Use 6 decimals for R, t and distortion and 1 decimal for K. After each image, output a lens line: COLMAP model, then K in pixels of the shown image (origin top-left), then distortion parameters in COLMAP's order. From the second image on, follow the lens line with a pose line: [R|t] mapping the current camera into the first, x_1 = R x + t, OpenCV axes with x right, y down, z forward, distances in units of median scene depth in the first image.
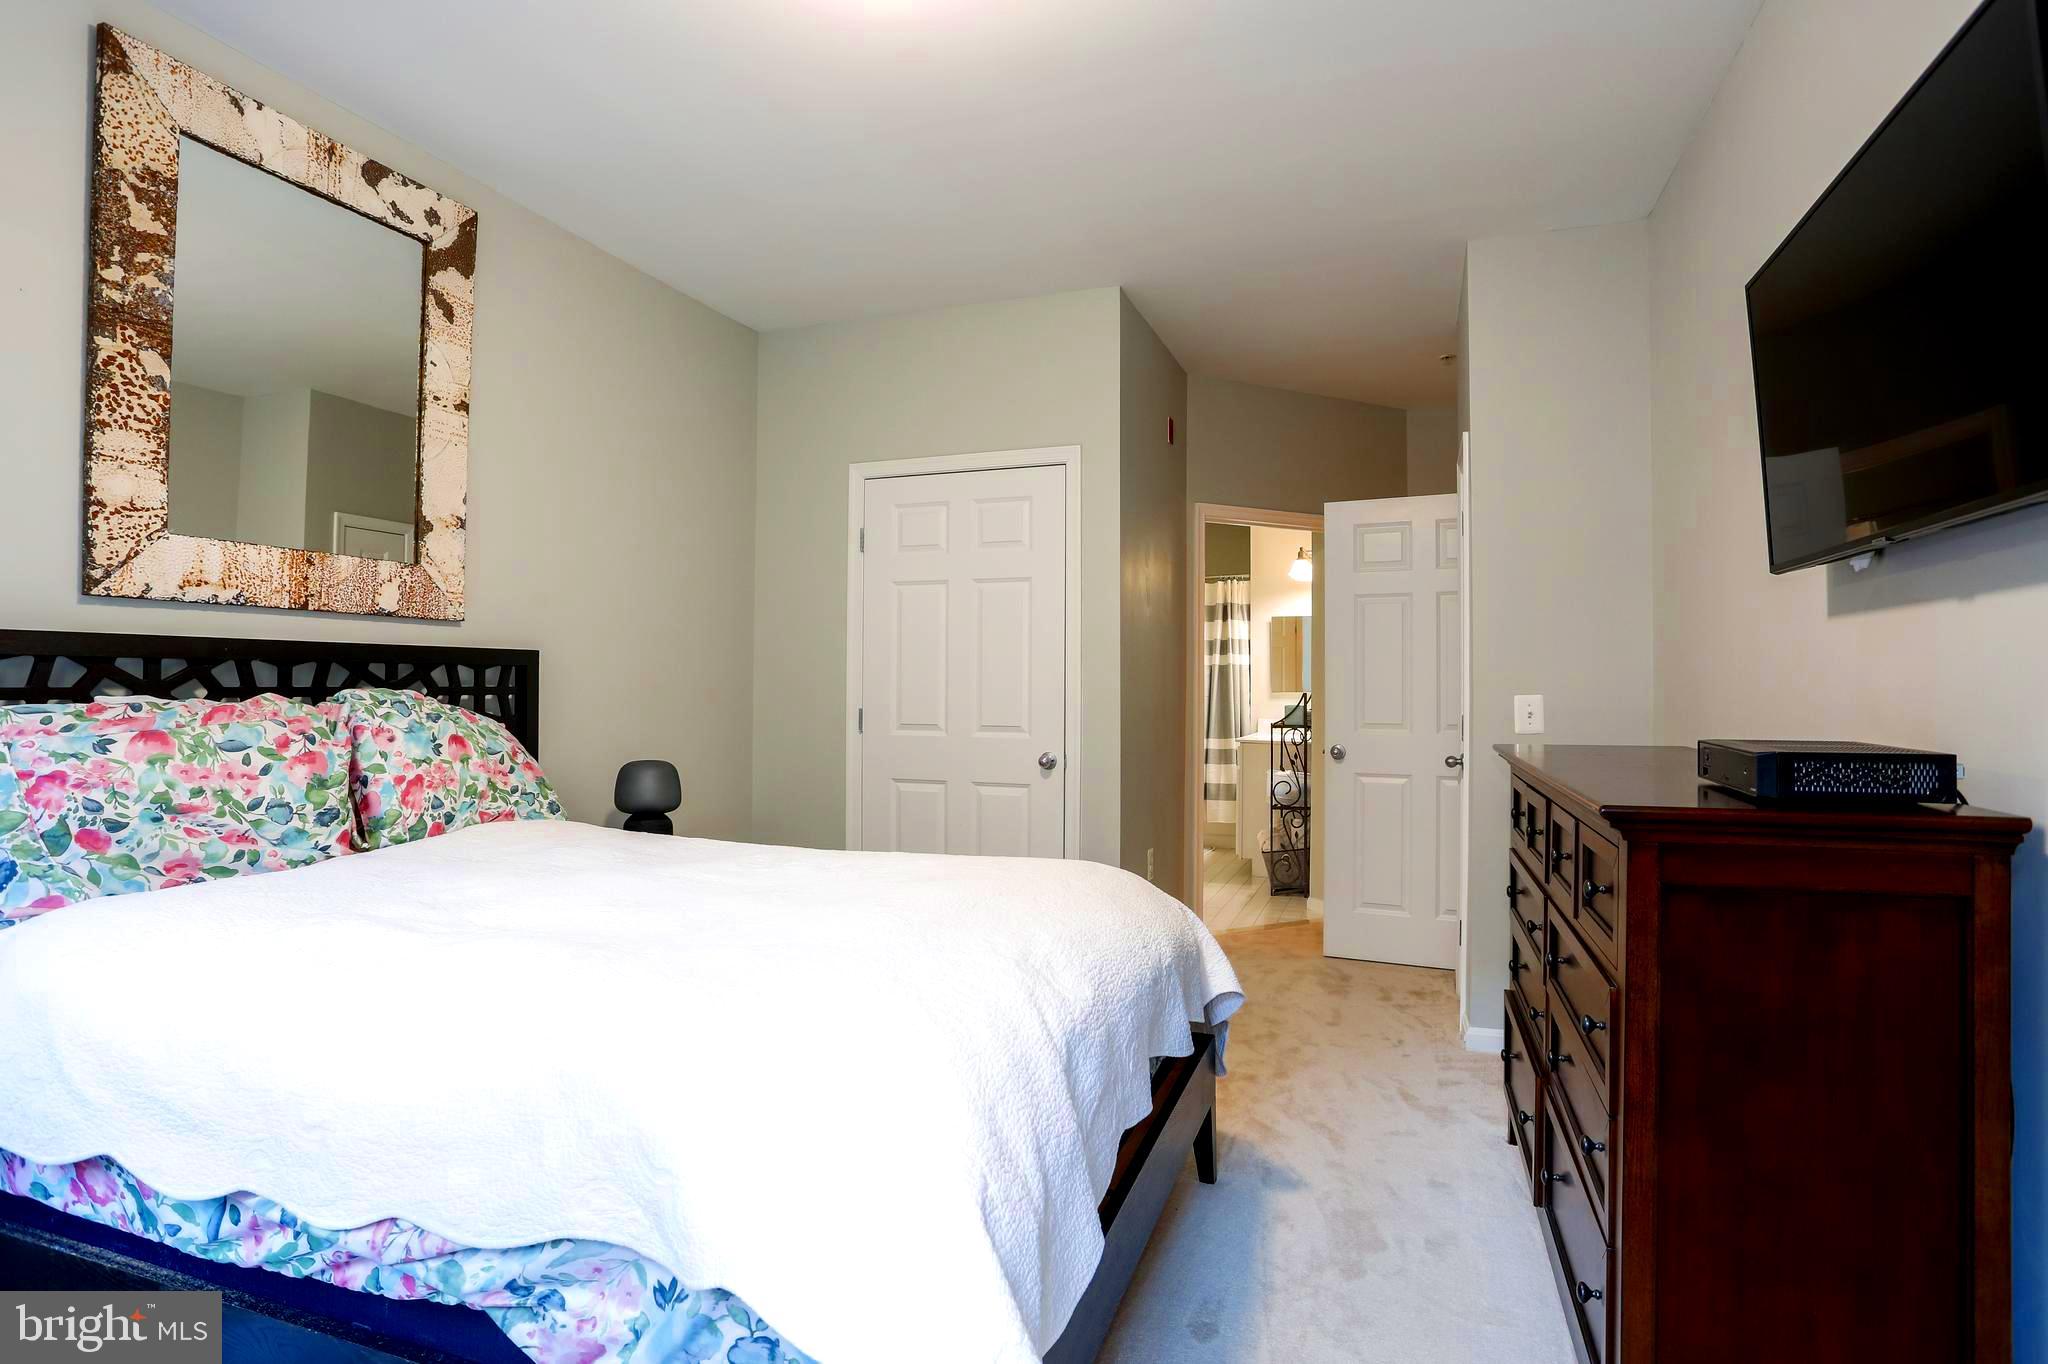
lens RADIAL K [[1057.0, 0, 1010.0], [0, 1057.0, 718.3], [0, 0, 1]] dist [-0.058073, 0.000211]
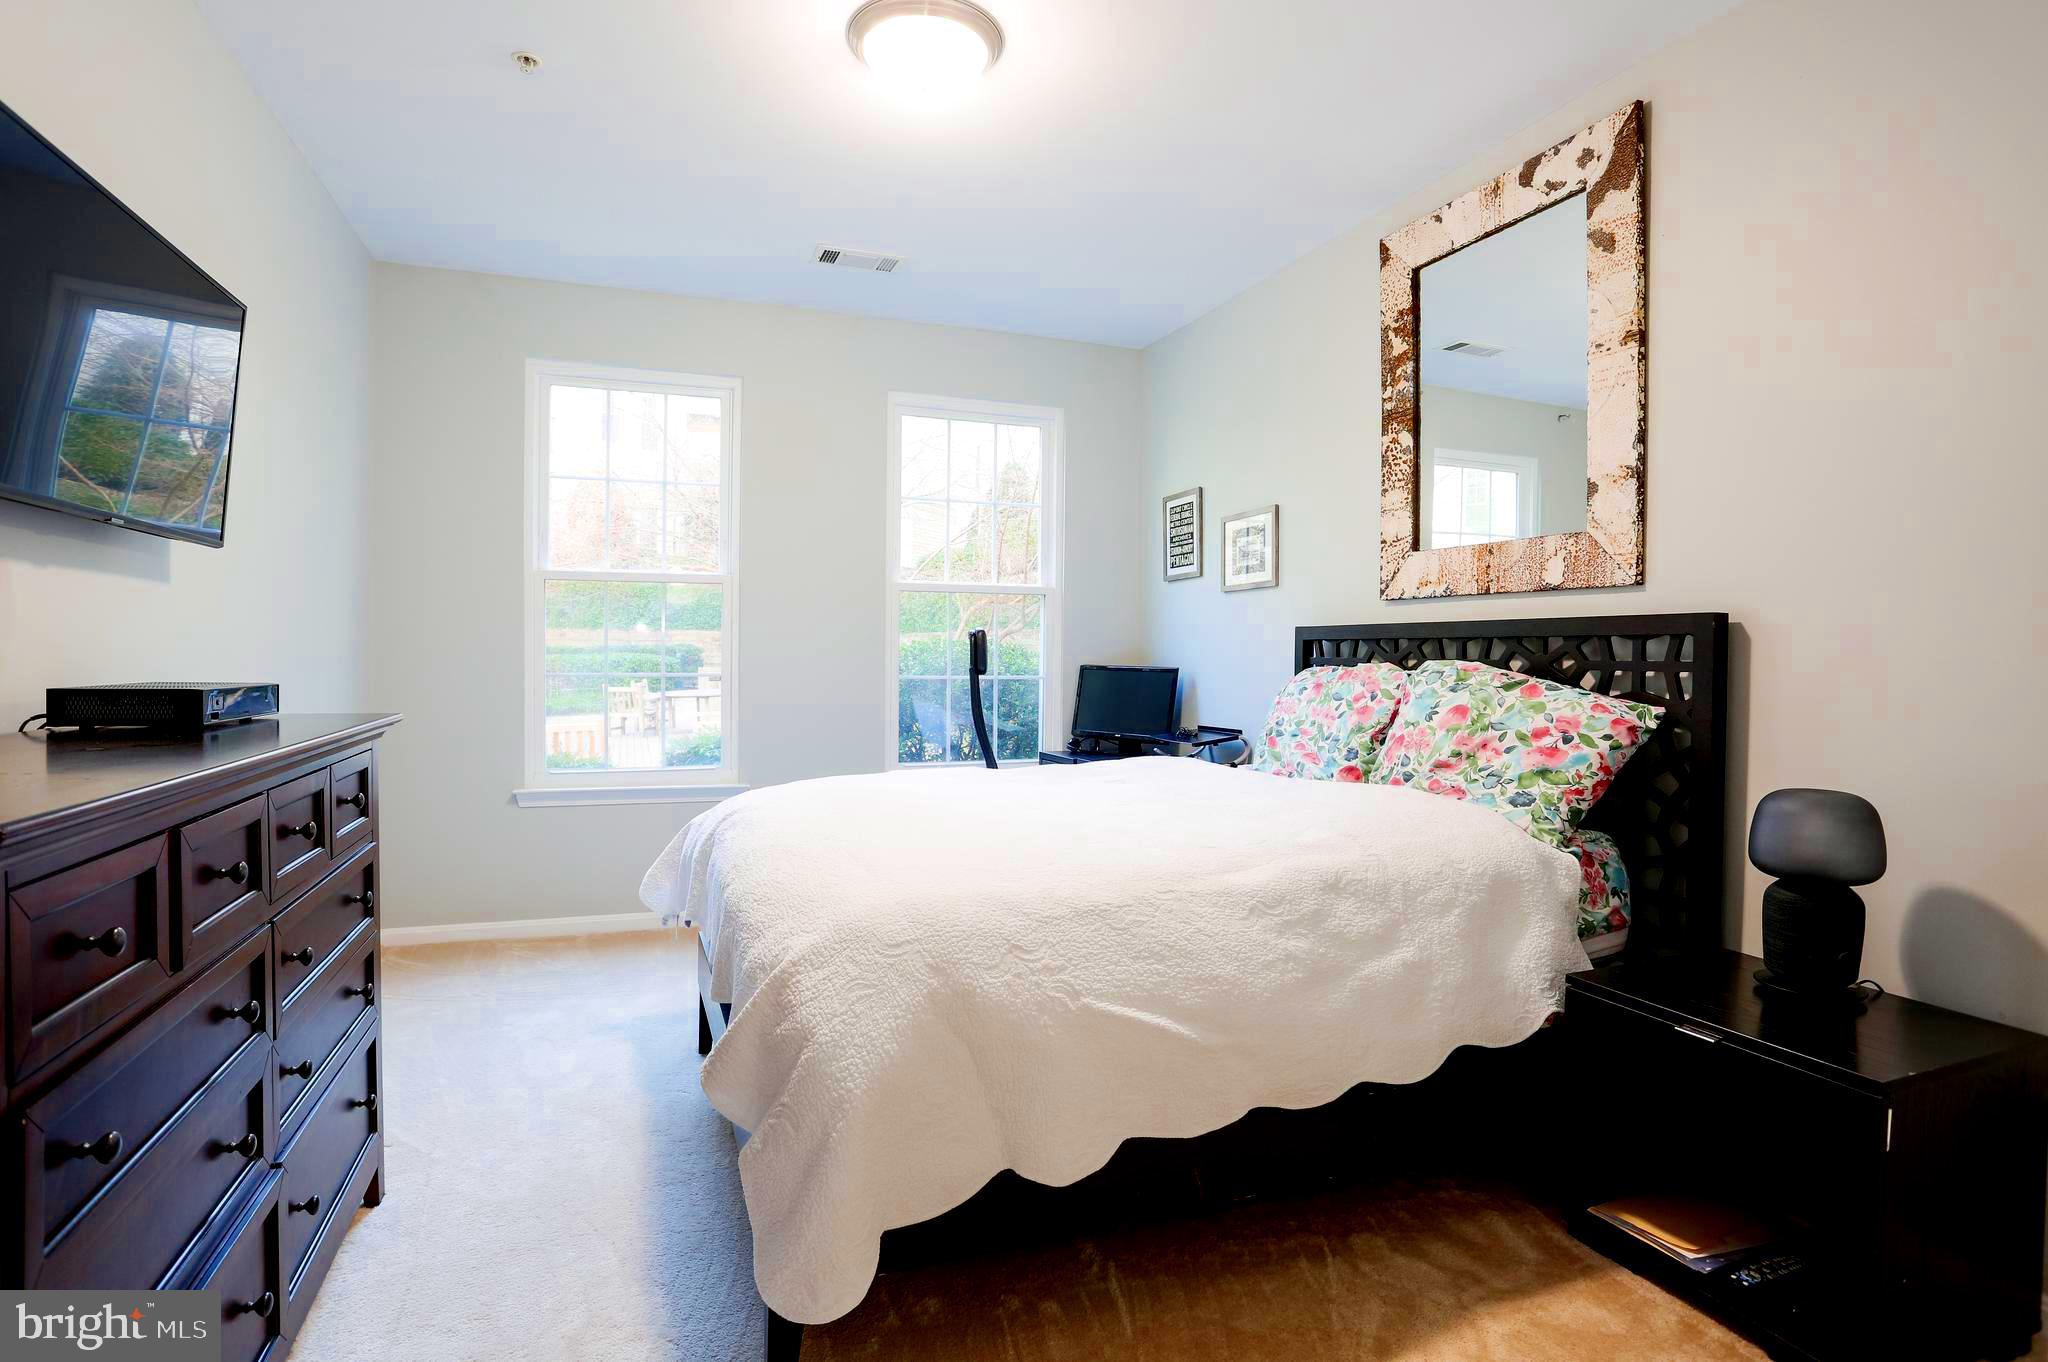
lens RADIAL K [[988.4, 0, 1019.8], [0, 988.4, 677.3], [0, 0, 1]] dist [-0.068170, 0.039603]
pose [[-0.754383, 0.002770, -0.656429, 0.444926], [-0.034527, 0.998439, 0.043893, -0.040656], [0.655526, 0.055777, -0.753110, 1.489090]]
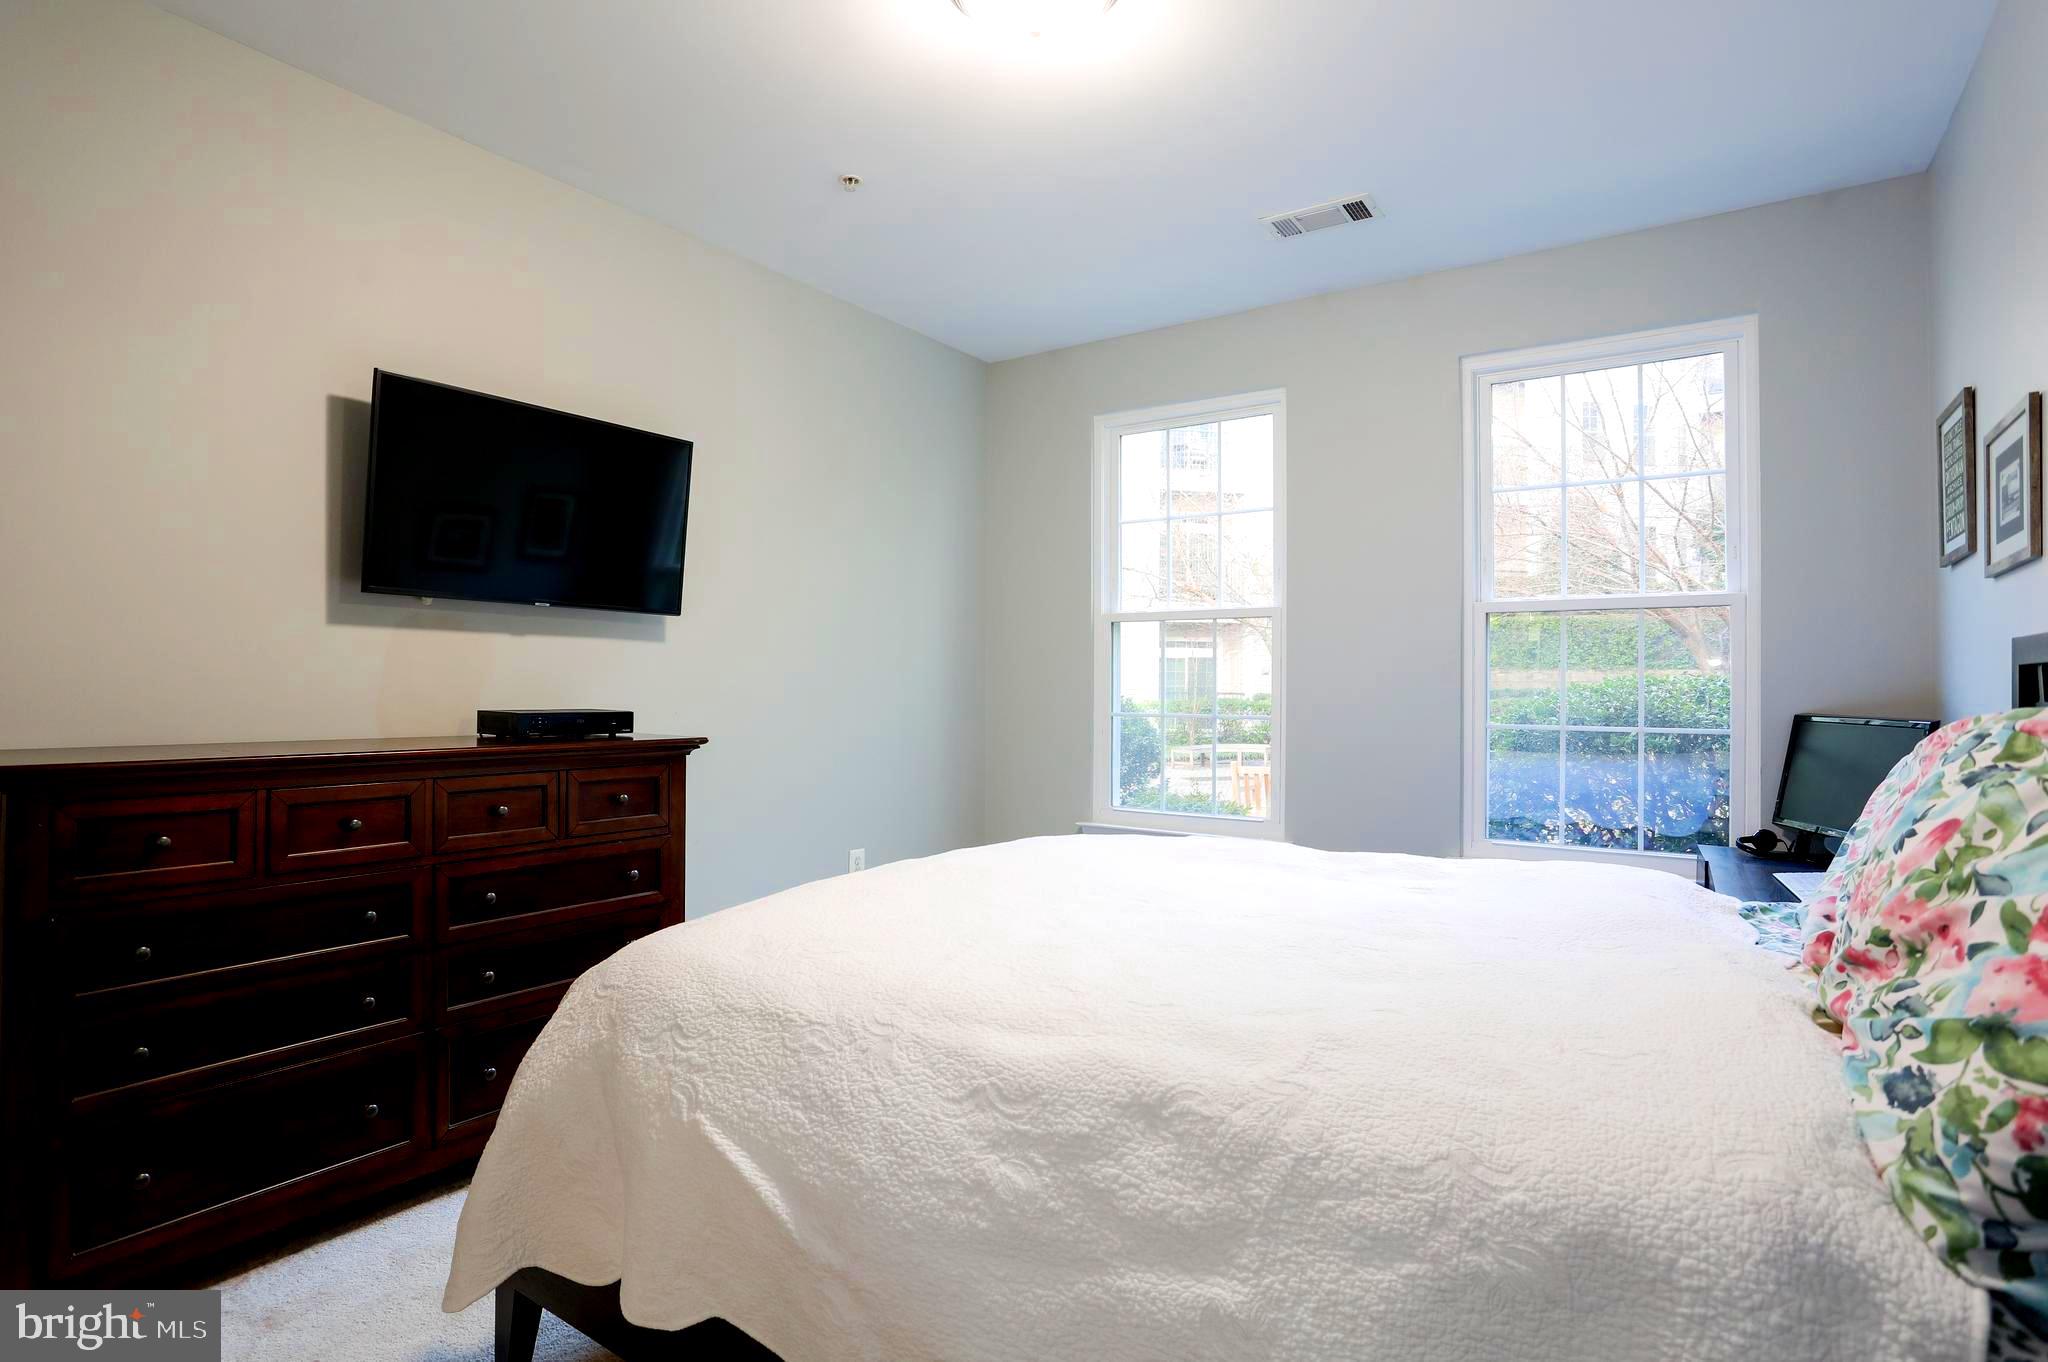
lens RADIAL K [[1032.5, 0, 1017.5], [0, 1032.5, 672.4], [0, 0, 1]] dist [-0.073019, 0.035705]
pose [[-0.968863, -0.012531, 0.247279, -0.280335], [-0.008349, 0.999804, 0.017954, -0.047701], [-0.247456, 0.015331, -0.968778, 1.517670]]
